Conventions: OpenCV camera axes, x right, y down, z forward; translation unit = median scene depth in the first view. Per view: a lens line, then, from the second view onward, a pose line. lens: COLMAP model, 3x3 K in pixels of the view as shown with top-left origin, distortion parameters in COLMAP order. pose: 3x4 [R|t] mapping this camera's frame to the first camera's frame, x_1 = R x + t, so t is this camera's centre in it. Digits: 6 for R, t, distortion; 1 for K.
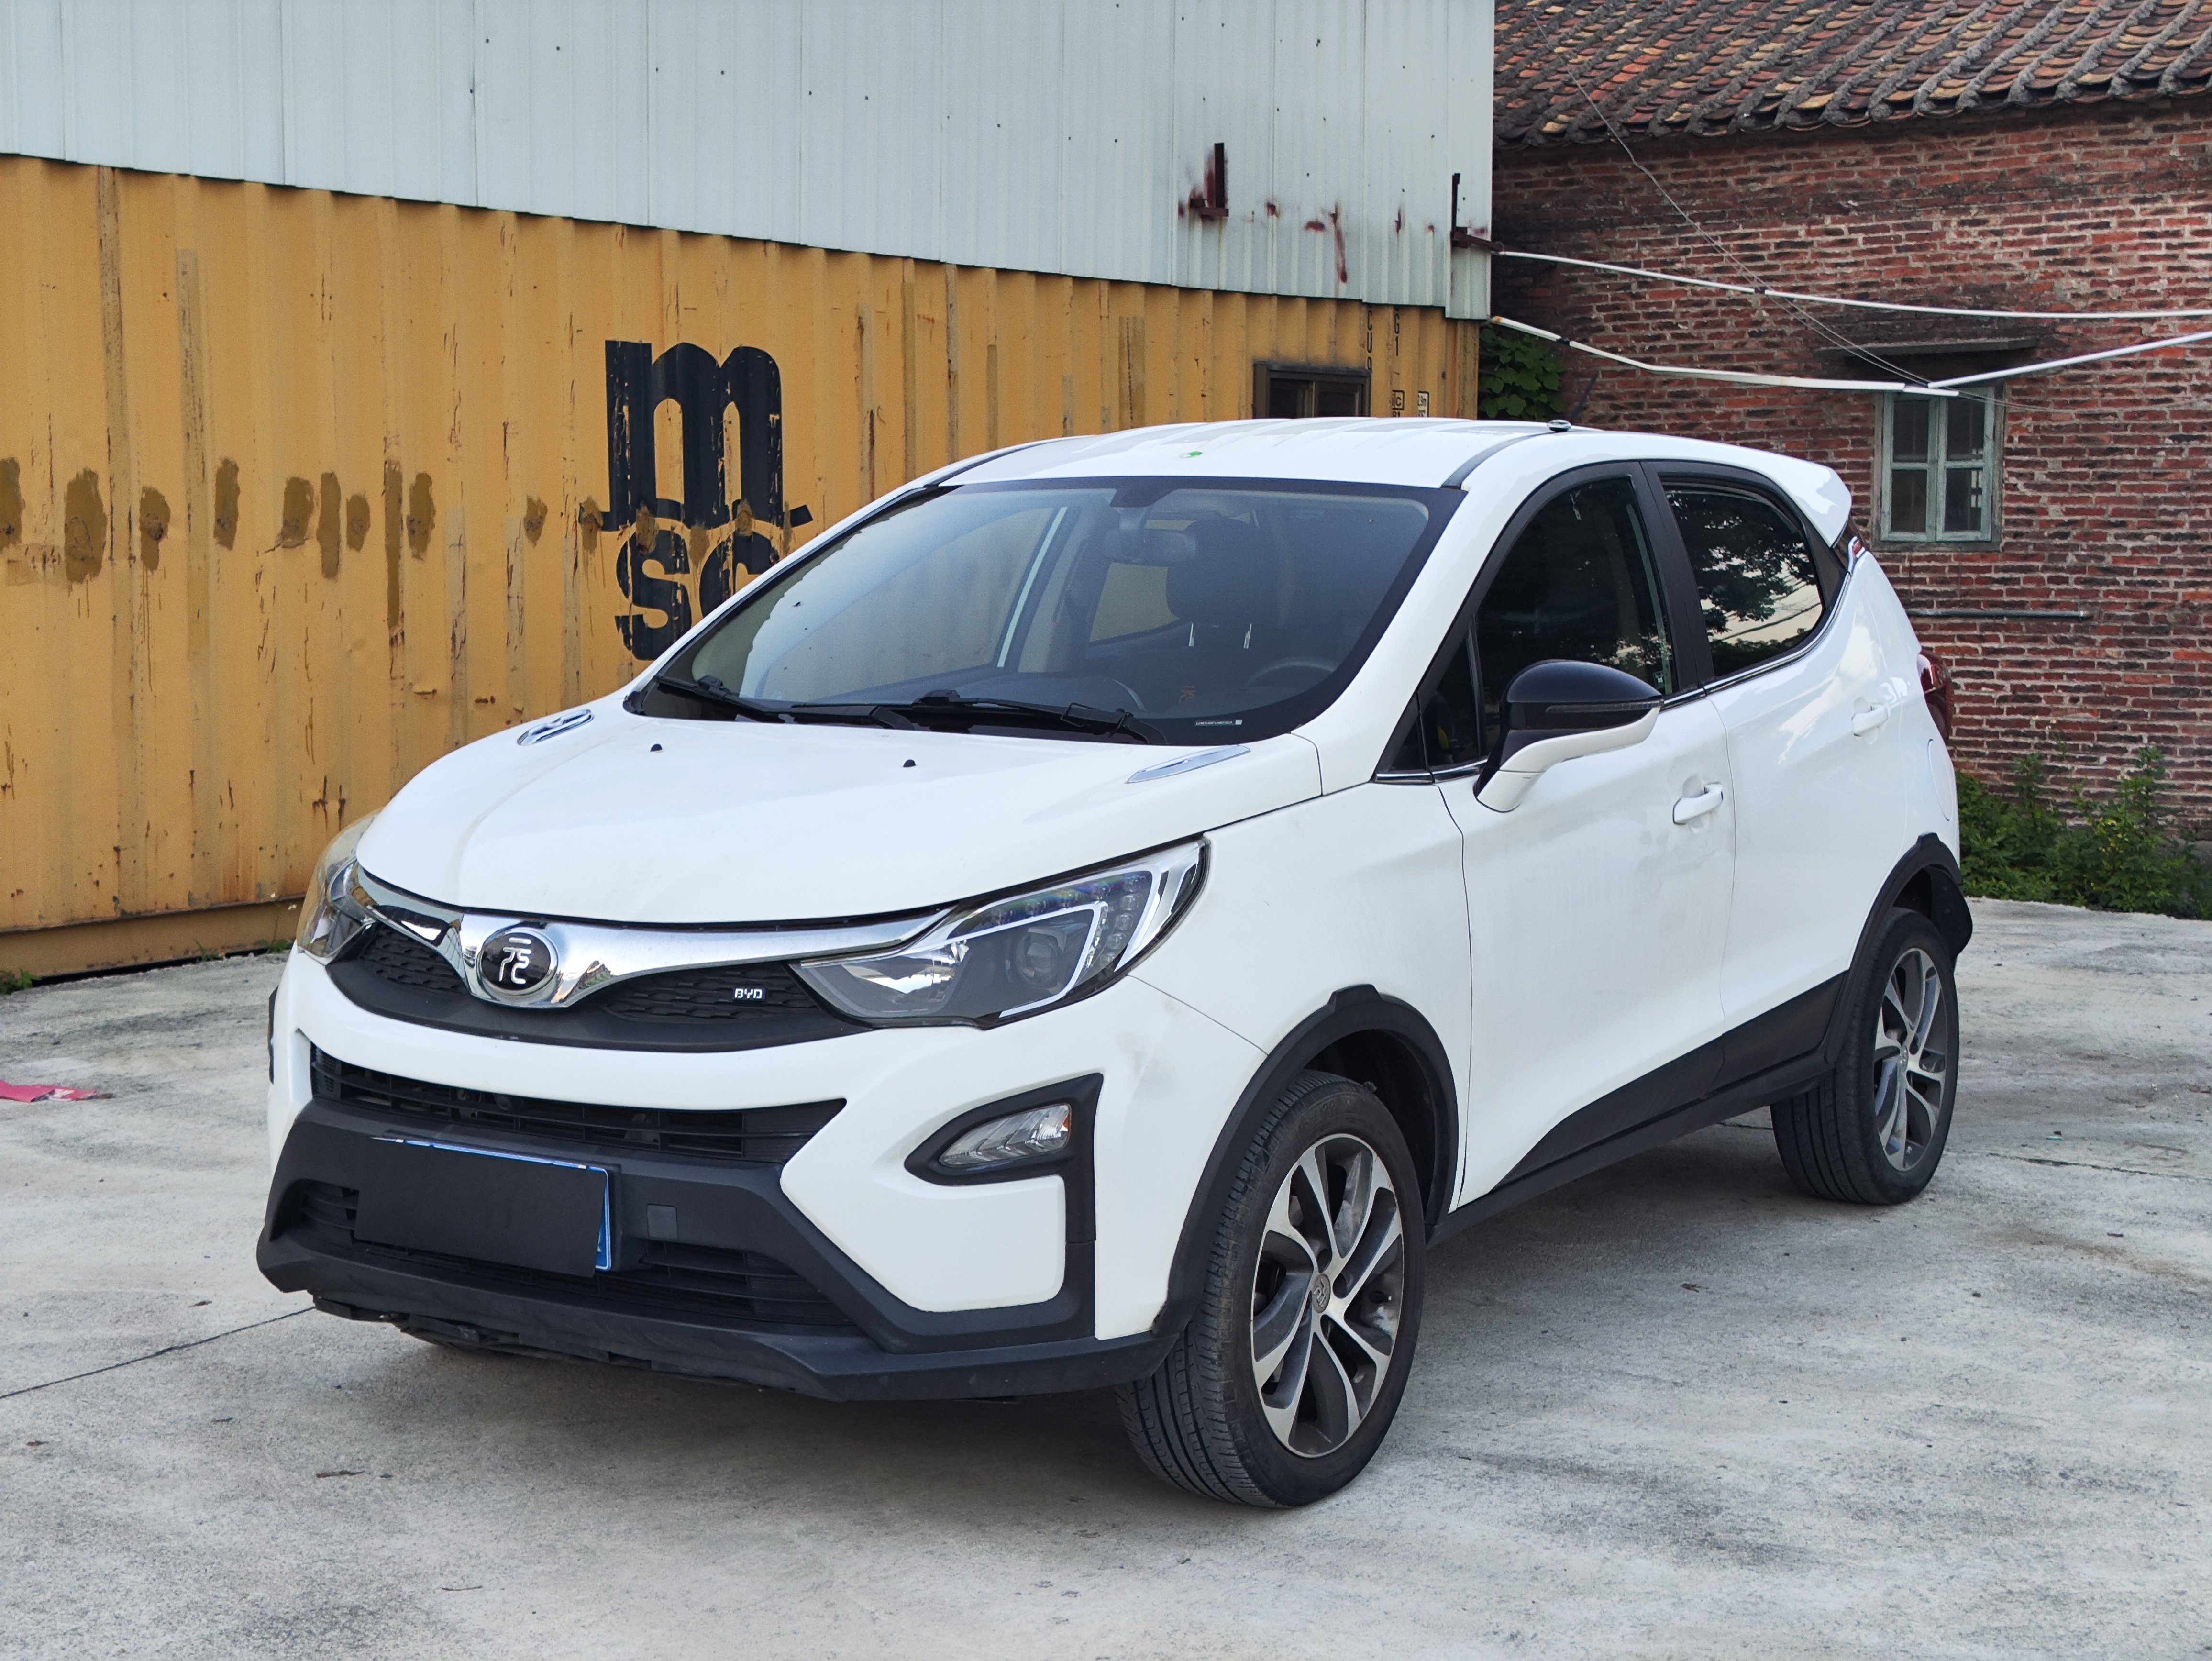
lens RADIAL K [[3207.2, 0, 1106.0], [0, 3207.2, 830.5], [0, 0, 1]] dist [0.162876, -0.554688]
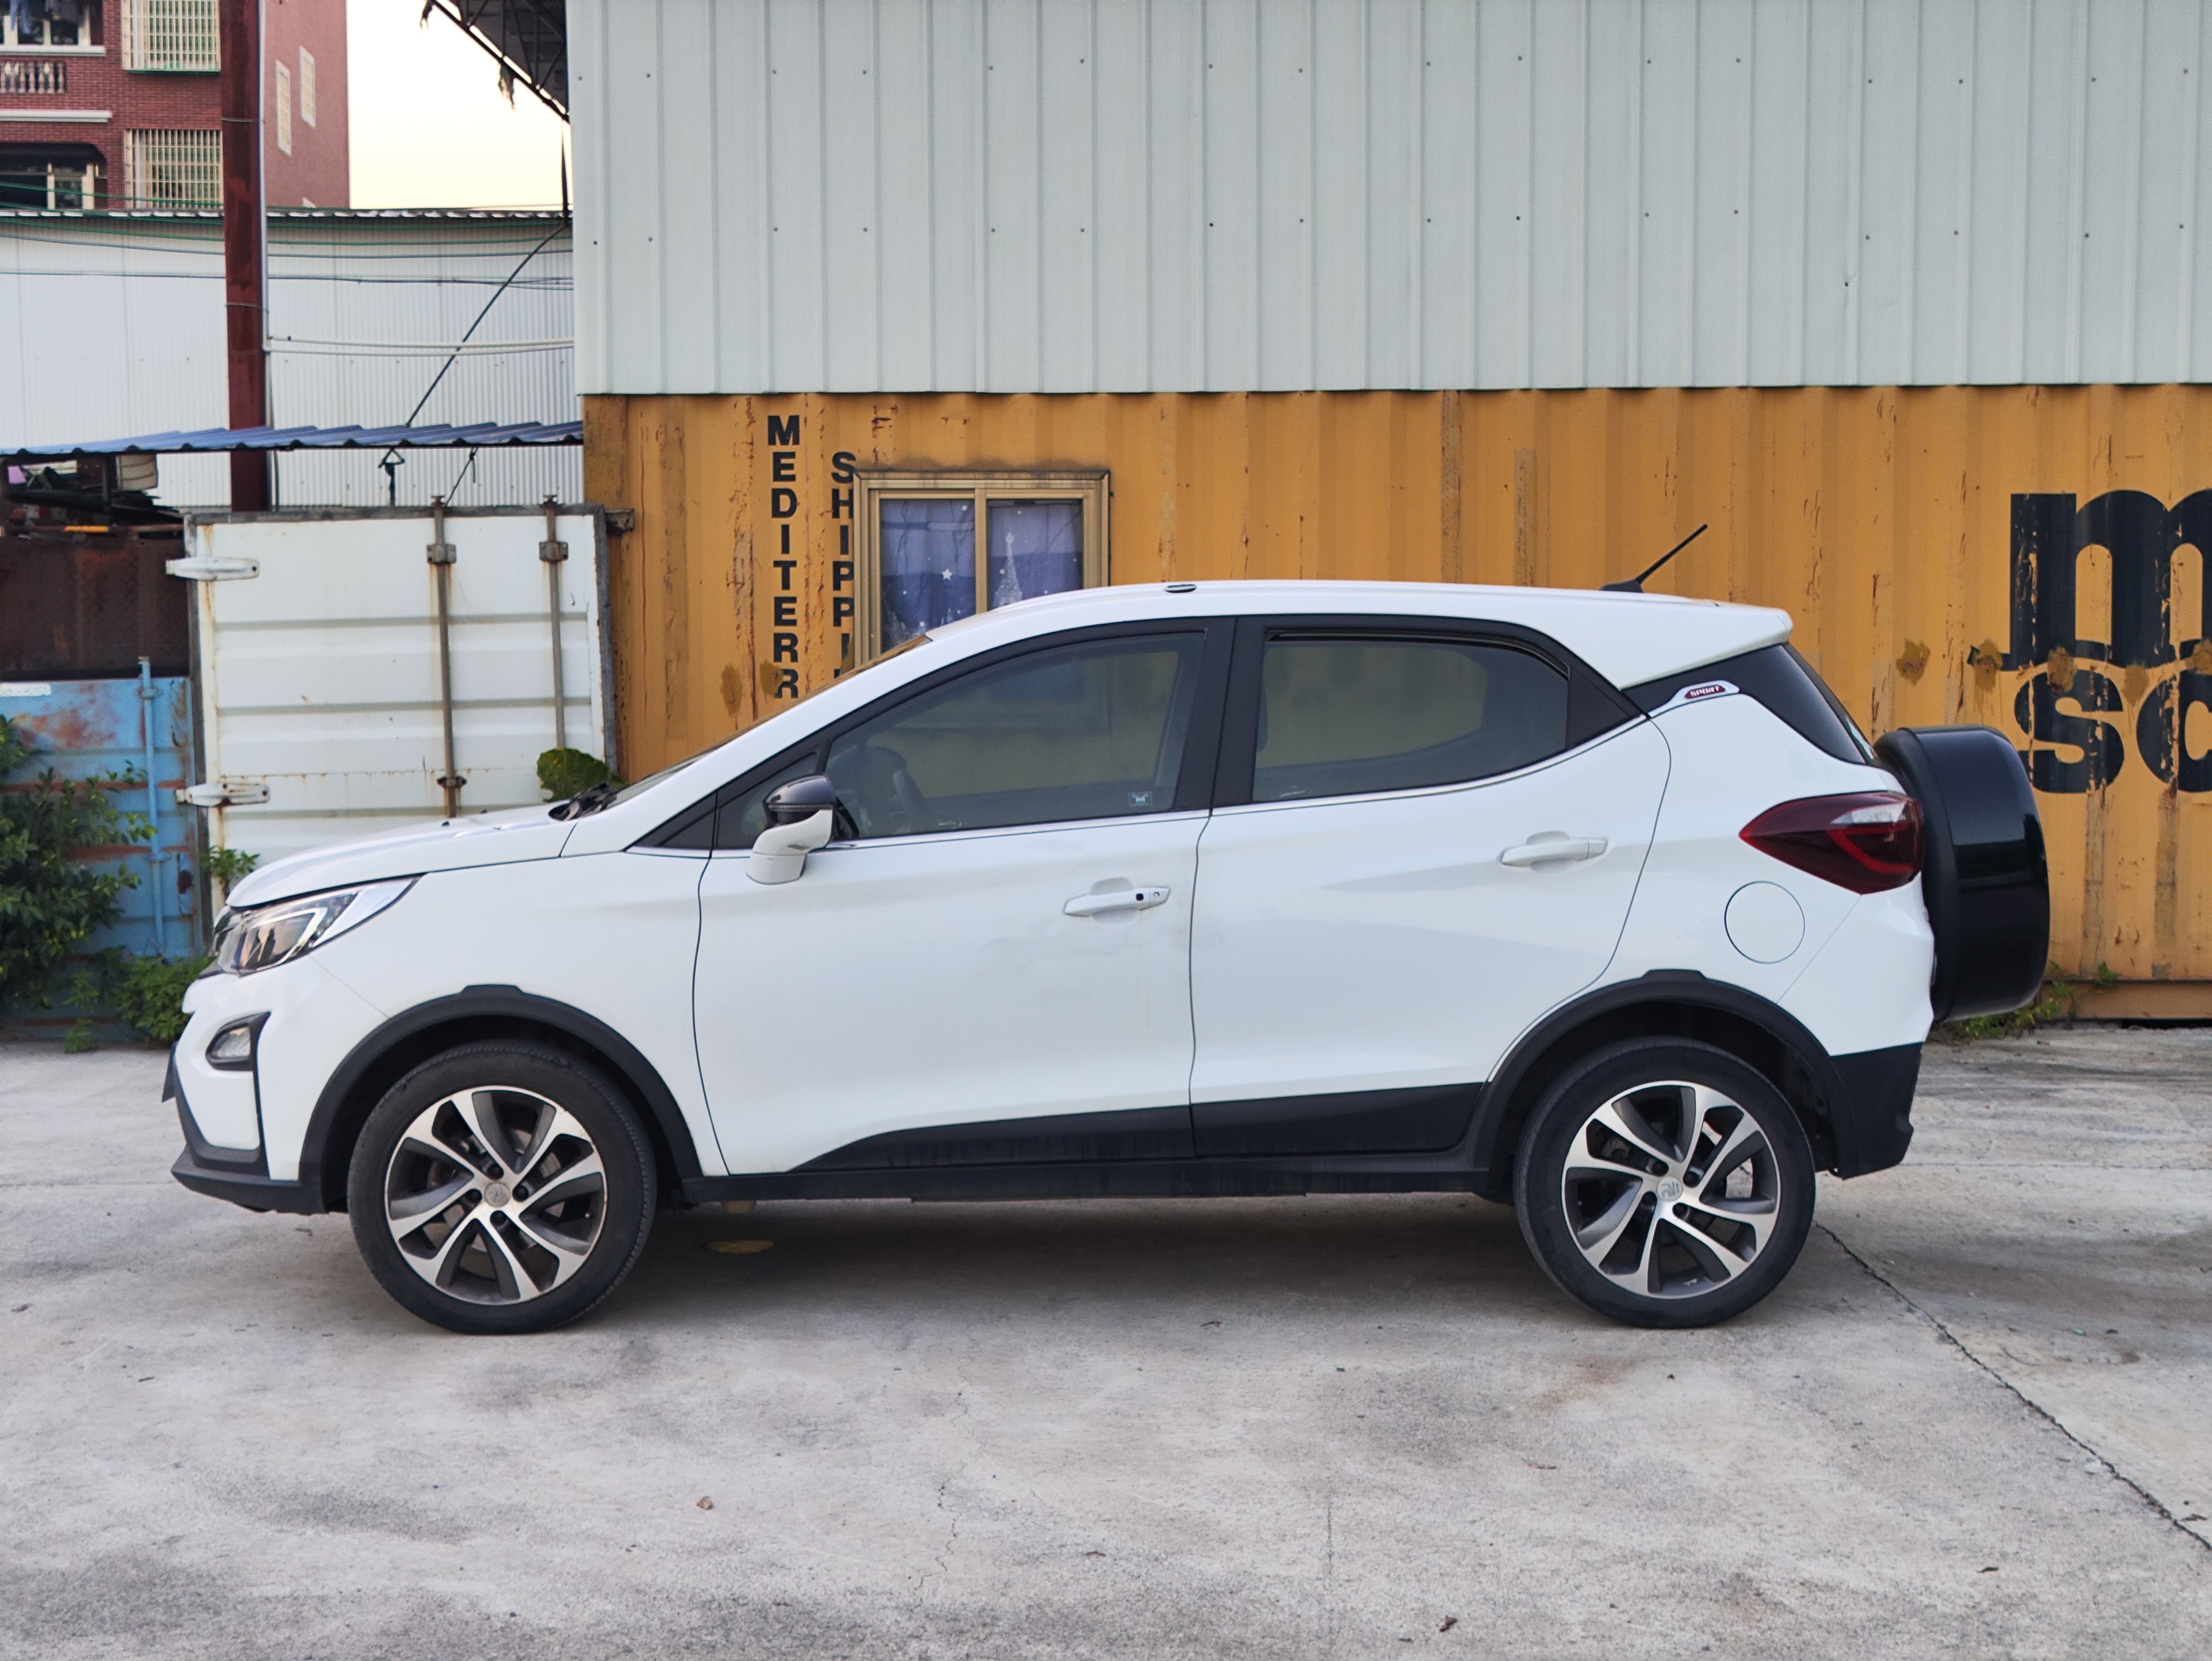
lens RADIAL K [[3207.2, 0, 1106.0], [0, 3207.2, 830.5], [0, 0, 1]] dist [0.162876, -0.554688]
pose [[0.556977, 0.040208, -0.829554, 0.565691], [-0.075361, 0.997154, -0.002267, -0.015384], [0.827102, 0.063779, 0.558422, 0.157852]]
